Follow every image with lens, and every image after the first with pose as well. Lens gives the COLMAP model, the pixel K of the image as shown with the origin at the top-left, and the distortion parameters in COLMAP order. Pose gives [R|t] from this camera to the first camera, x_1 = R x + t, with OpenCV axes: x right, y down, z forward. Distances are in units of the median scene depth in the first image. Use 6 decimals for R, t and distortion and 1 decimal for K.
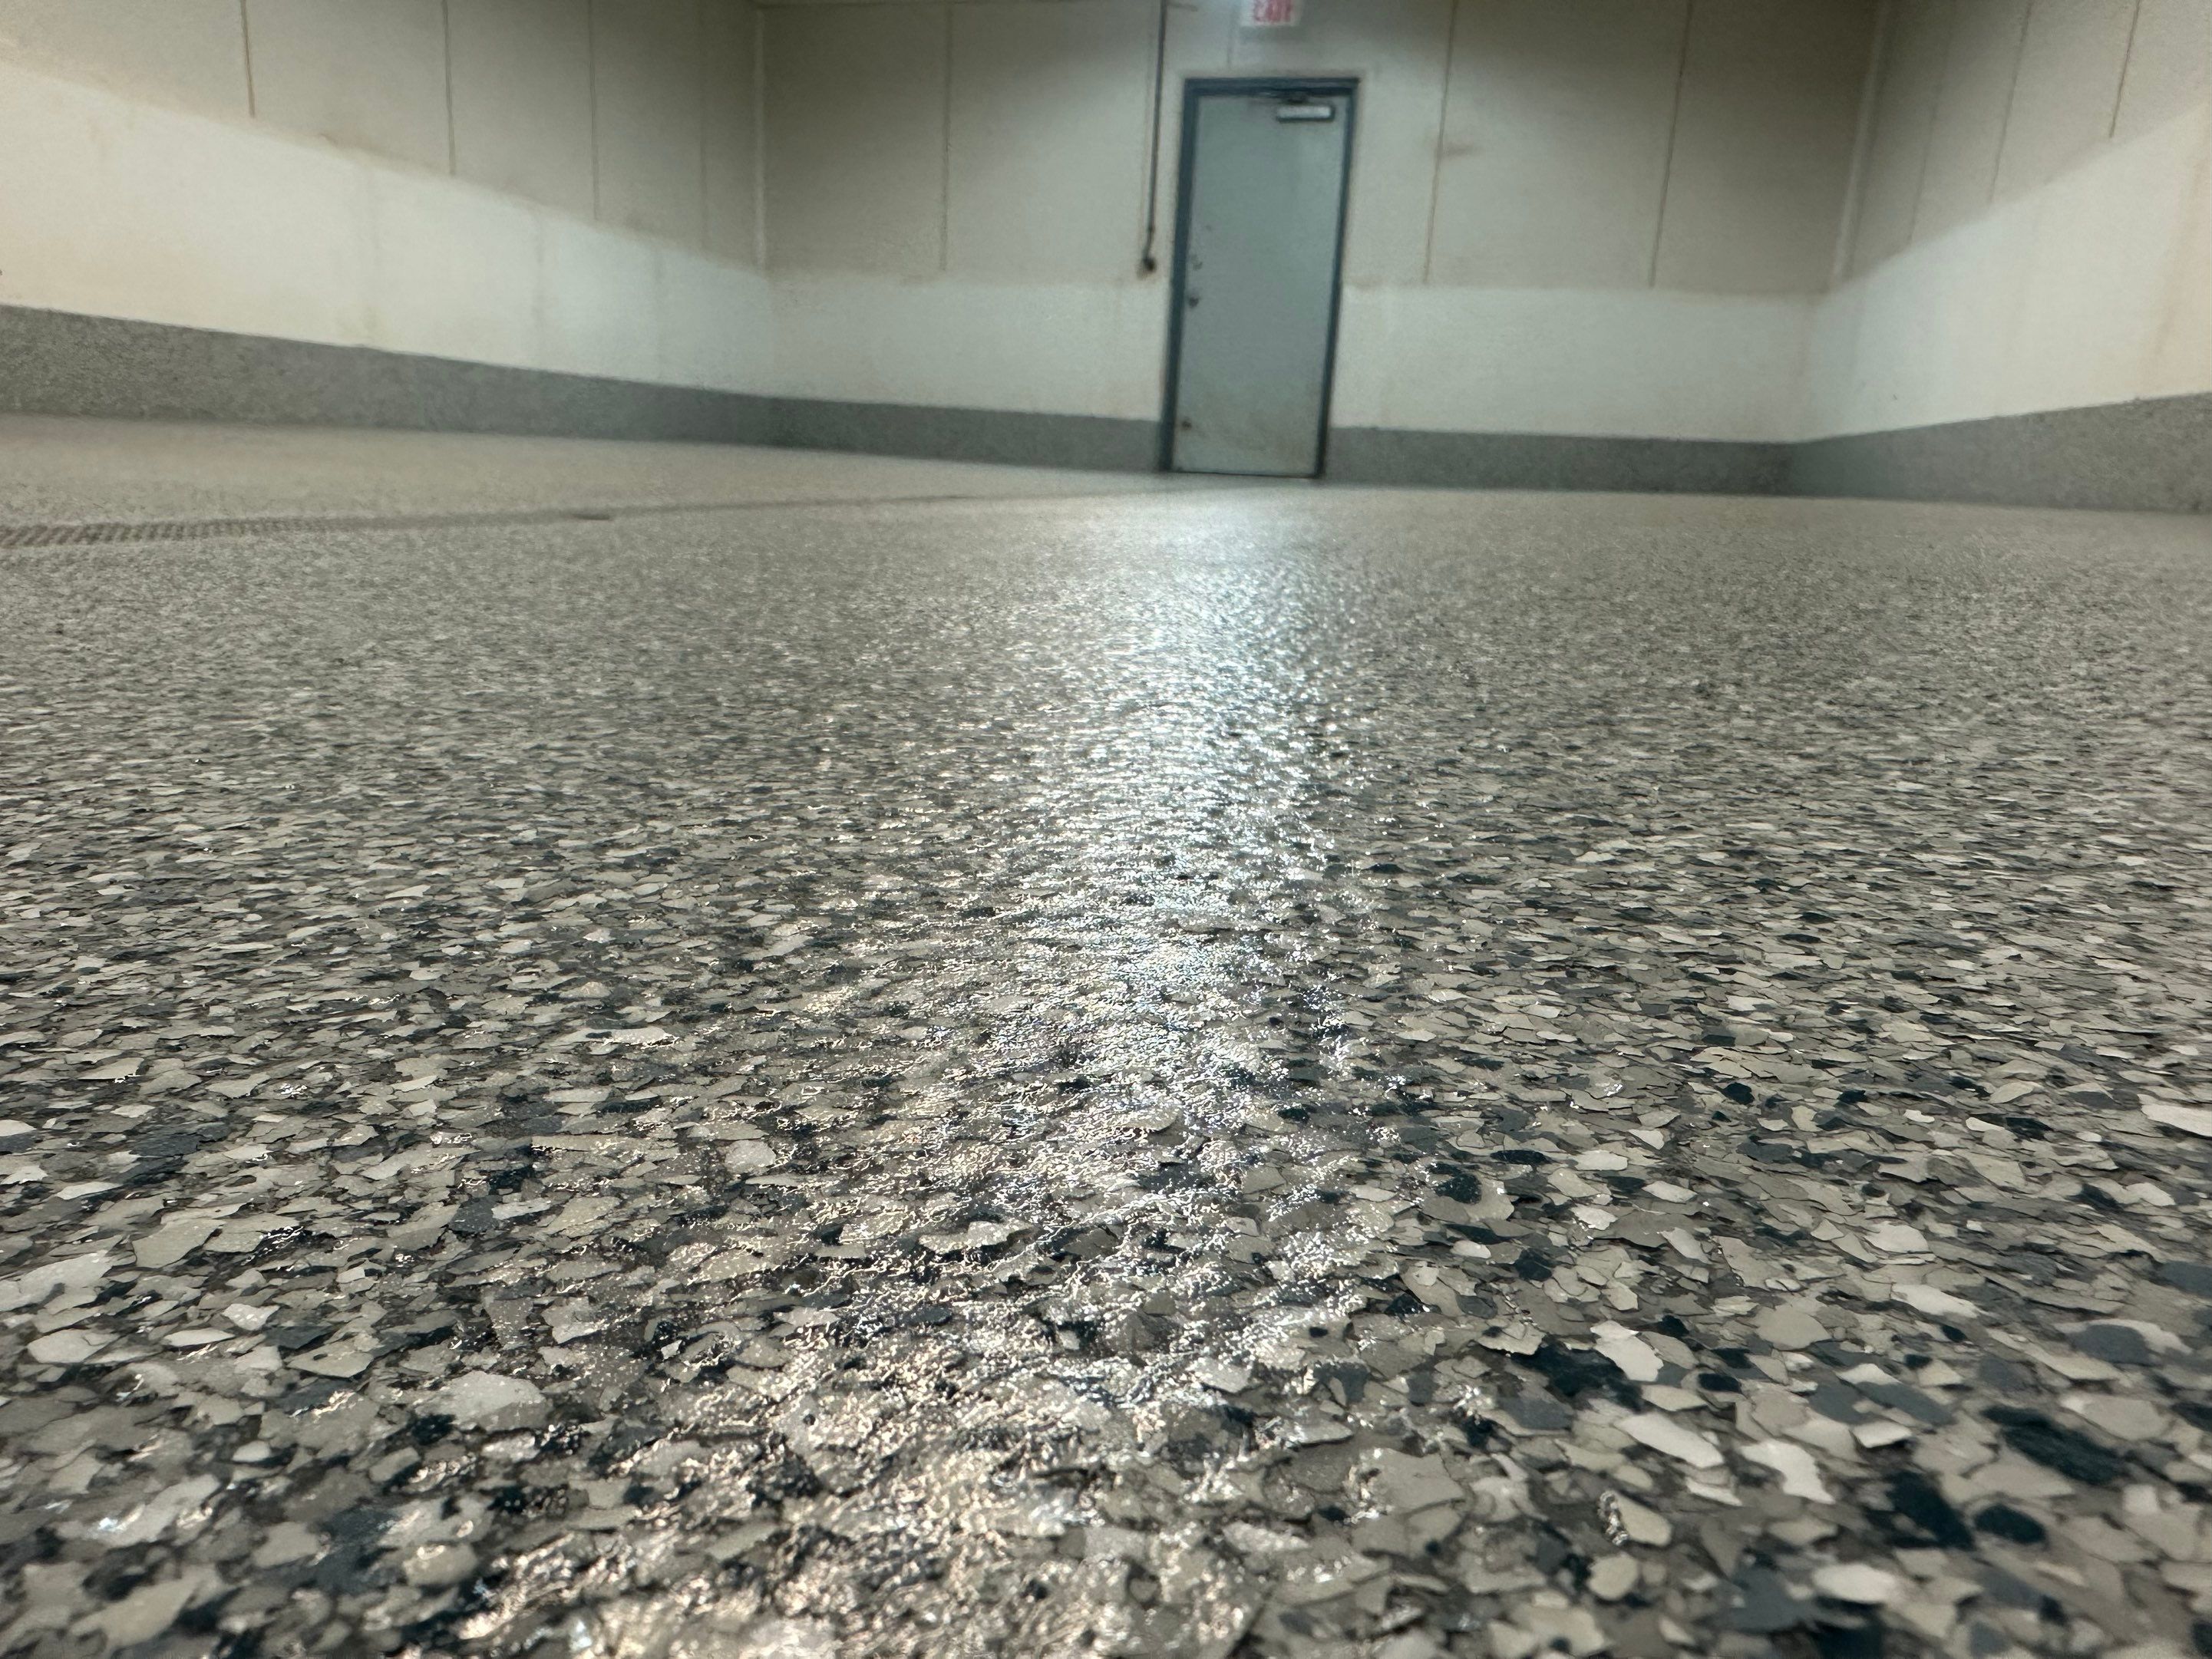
lens RADIAL K [[1556.1, 0, 1051.4], [0, 1556.1, 917.1], [0, 0, 1]] dist [0.043012, -0.048247]
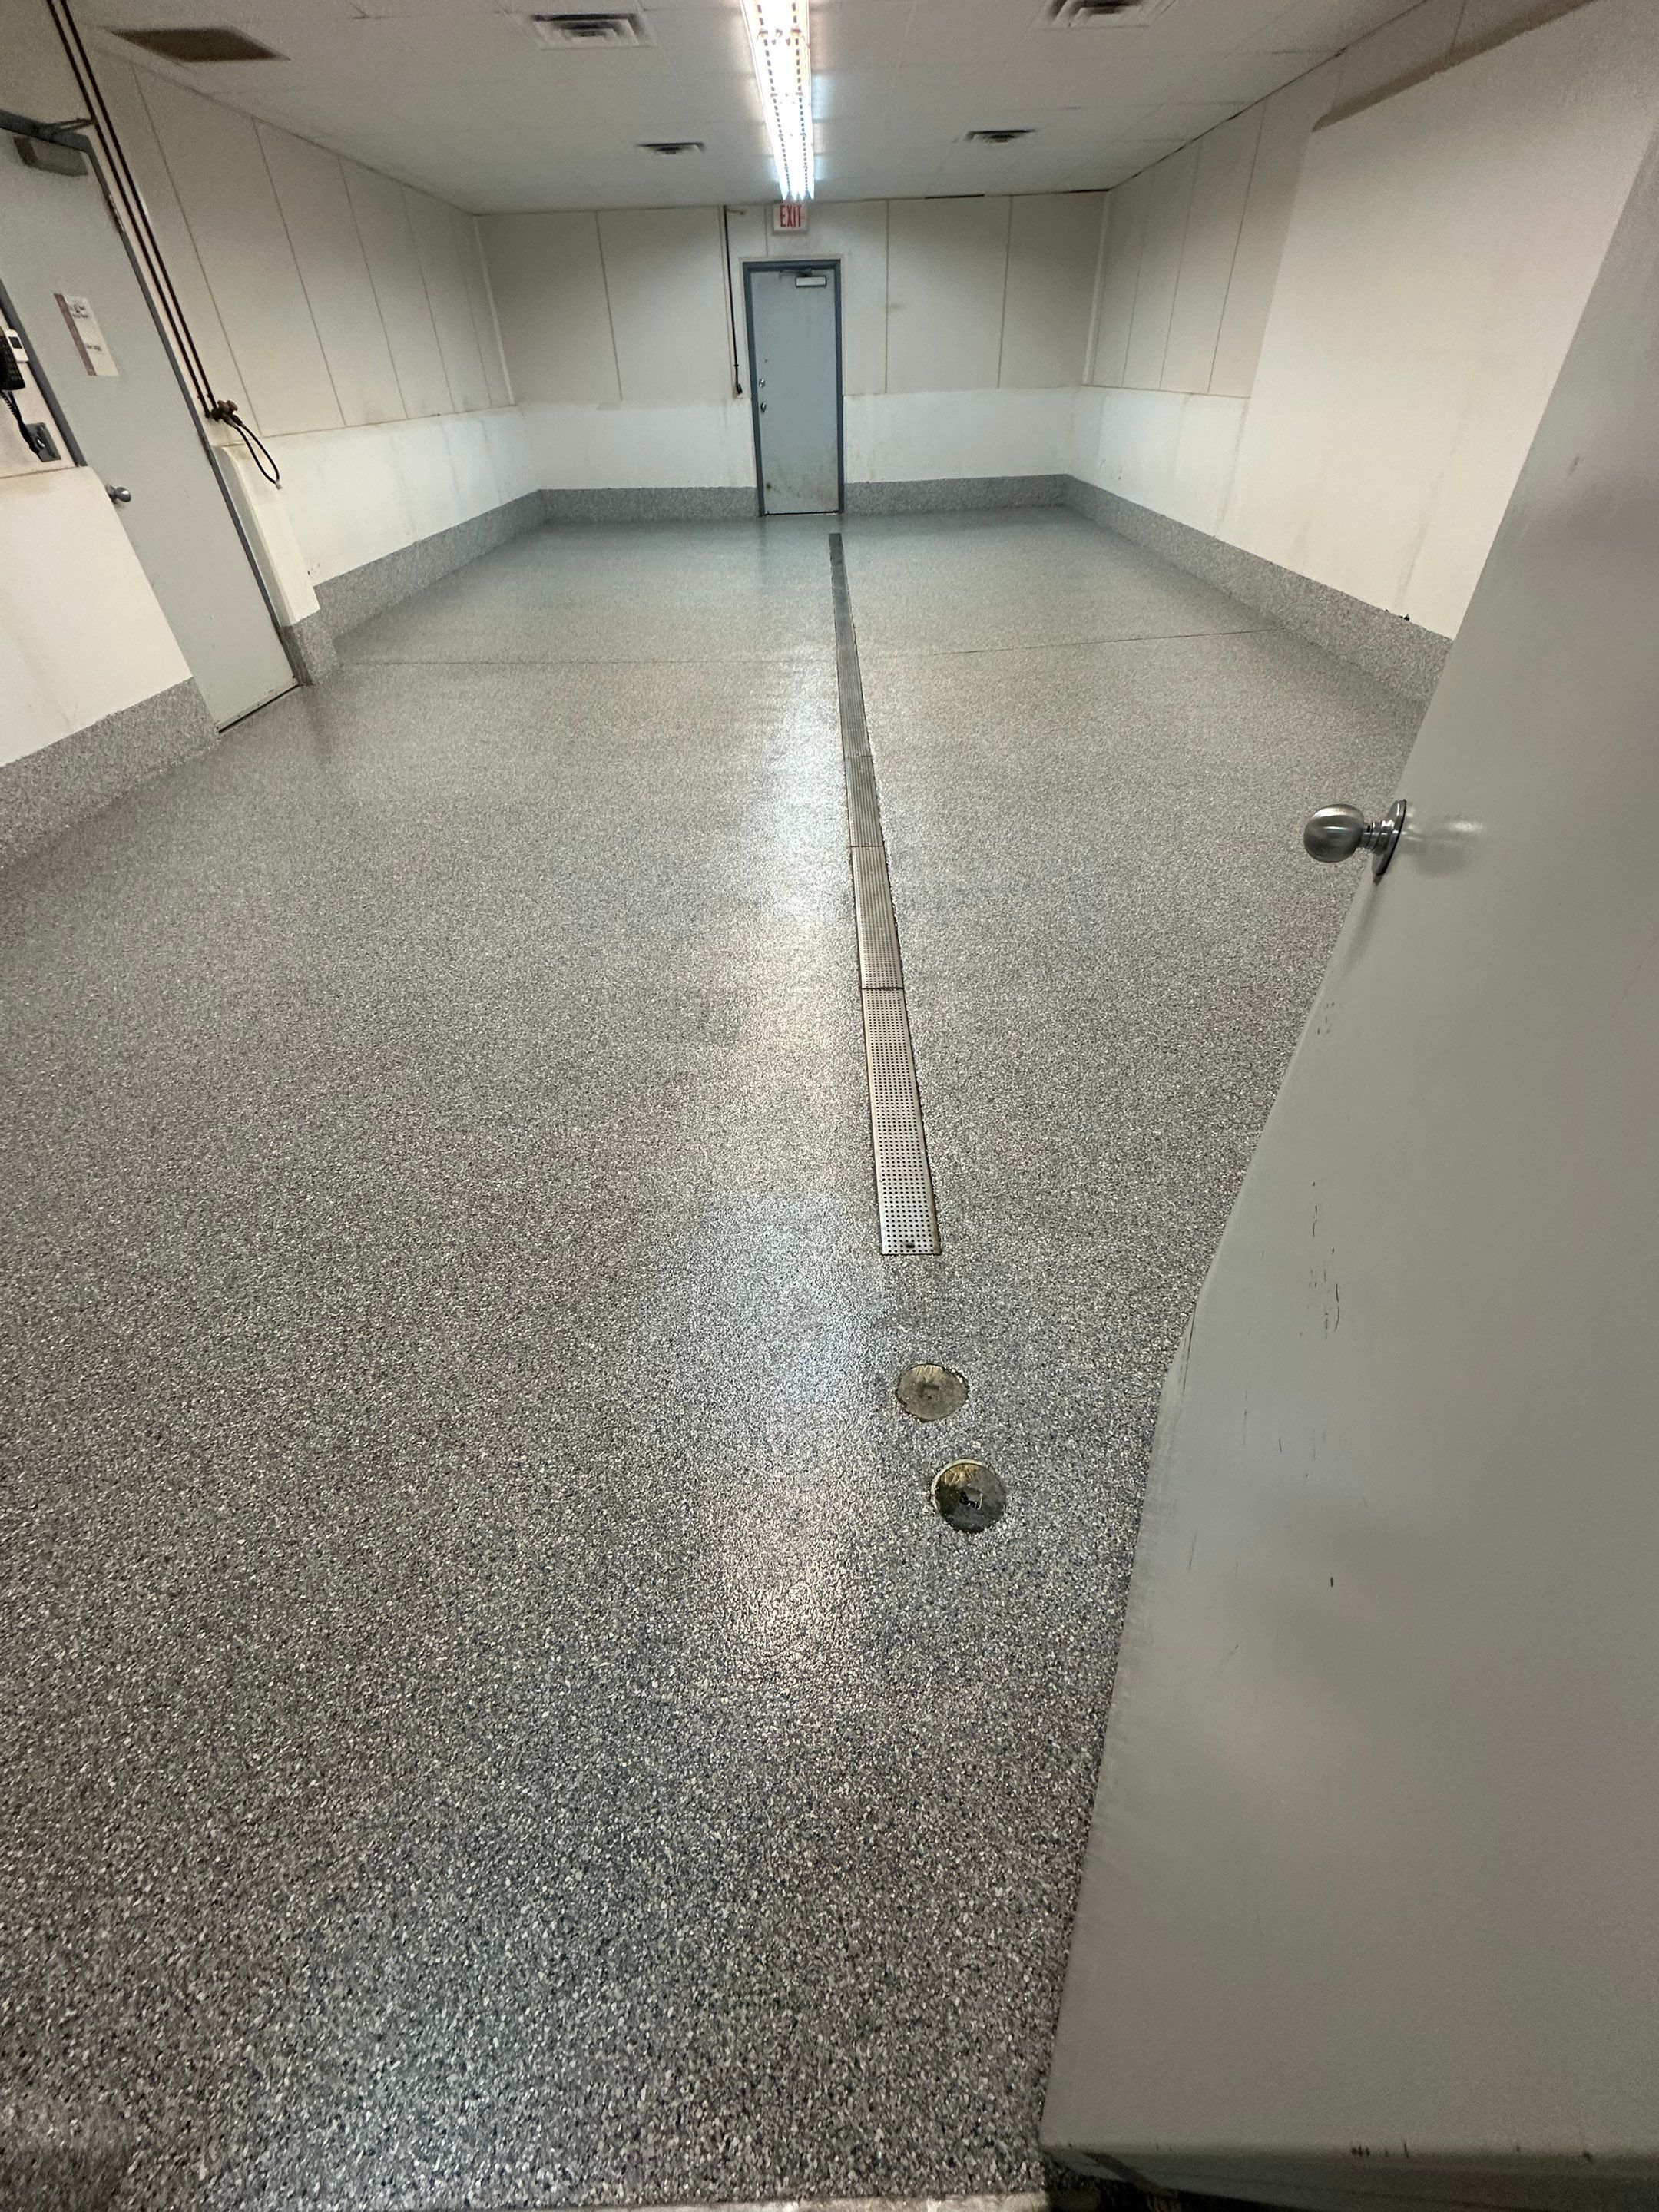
lens RADIAL K [[873.7, 0, 826.0], [0, 873.7, 1103.2], [0, 0, 1]] dist [-0.001490, 0.000680]
pose [[0.962823, -0.223873, 0.151168, -0.237824], [0.142973, 0.897132, 0.417987, -0.104239], [-0.229194, -0.380835, 0.895787, -0.339892]]
